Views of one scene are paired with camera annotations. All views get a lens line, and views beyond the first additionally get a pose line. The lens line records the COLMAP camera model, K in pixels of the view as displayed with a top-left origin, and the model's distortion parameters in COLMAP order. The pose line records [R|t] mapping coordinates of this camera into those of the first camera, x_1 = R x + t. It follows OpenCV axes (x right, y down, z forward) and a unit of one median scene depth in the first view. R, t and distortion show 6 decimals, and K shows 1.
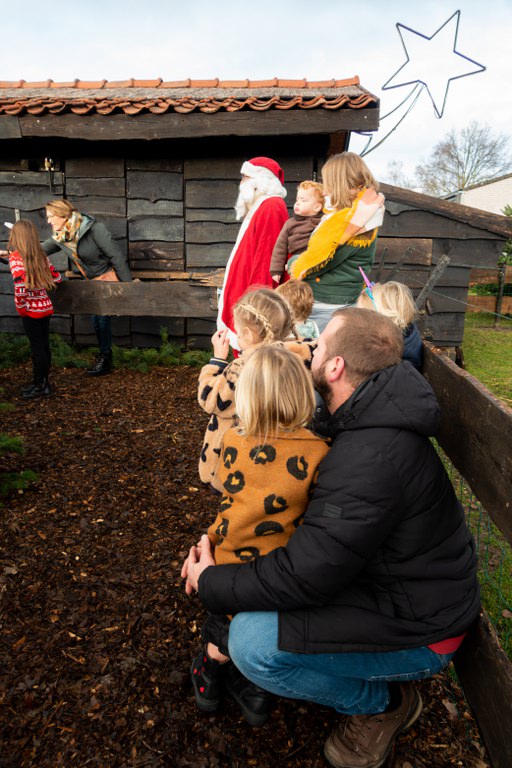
lens RADIAL K [[510.0, 0, 236.9], [0, 510.0, 373.0], [0, 0, 1]] dist [0.004906, 0.009254]
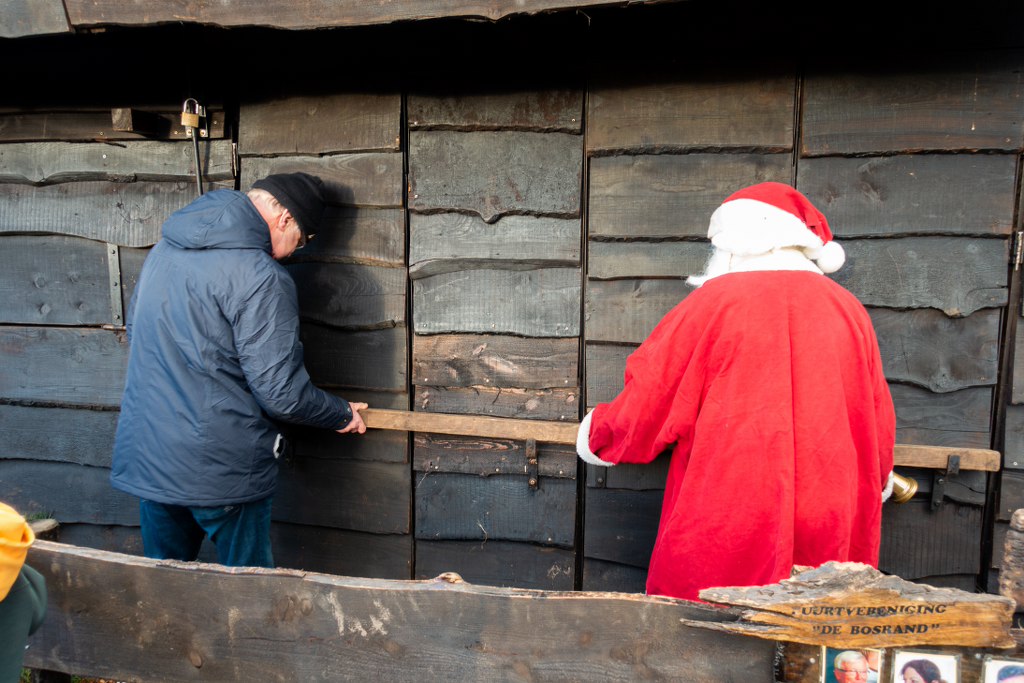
lens RADIAL K [[680.0, 0, 481.0], [0, 680.0, 343.7], [0, 0, 1]] dist [0.004906, 0.009254]
pose [[0.995744, 0.001267, -0.092156, -0.126851], [-0.008453, 0.996947, -0.077629, -0.219628], [0.091776, 0.078077, 0.992714, 0.563989]]
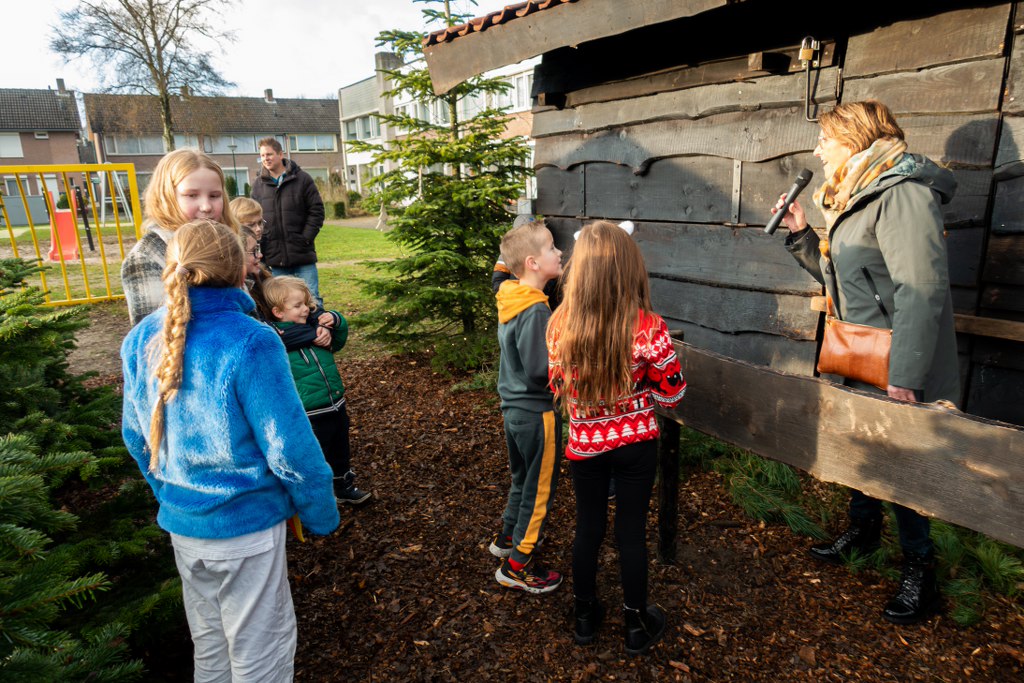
lens RADIAL K [[680.0, 0, 535.0], [0, 680.0, 326.3], [0, 0, 1]] dist [0.004906, 0.009254]
pose [[0.640261, 0.136597, -0.755915, -0.046668], [-0.142426, 0.988109, 0.057921, -0.179425], [0.754838, 0.070577, 0.652103, 0.461882]]
